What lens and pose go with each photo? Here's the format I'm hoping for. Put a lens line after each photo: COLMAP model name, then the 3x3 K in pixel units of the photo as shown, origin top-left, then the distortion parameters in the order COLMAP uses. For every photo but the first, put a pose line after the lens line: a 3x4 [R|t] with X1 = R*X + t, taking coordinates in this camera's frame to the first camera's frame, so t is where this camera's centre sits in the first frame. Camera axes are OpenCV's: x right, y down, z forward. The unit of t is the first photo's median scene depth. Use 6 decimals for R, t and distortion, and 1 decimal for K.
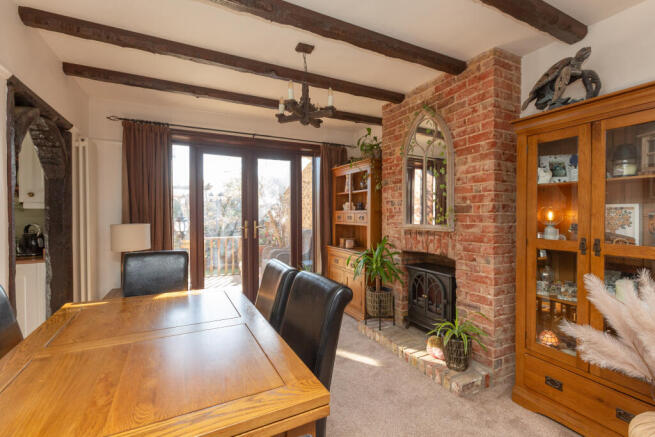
lens RADIAL K [[296.8, 0, 328.4], [0, 296.8, 217.2], [0, 0, 1]] dist [-0.004608, 0.000056]
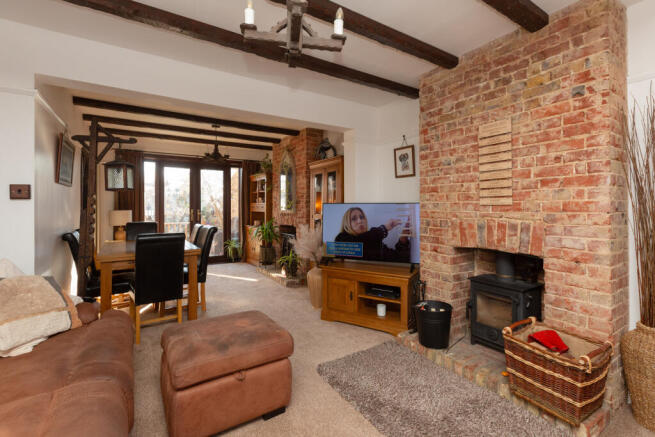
lens RADIAL K [[296.8, 0, 324.4], [0, 296.8, 204.3], [0, 0, 1]] dist [-0.004608, 0.000056]
pose [[0.994503, 0.001442, 0.104700, 0.265921], [0.000456, 0.999836, -0.018108, 0.015289], [-0.104709, 0.018056, 0.994339, -0.668246]]
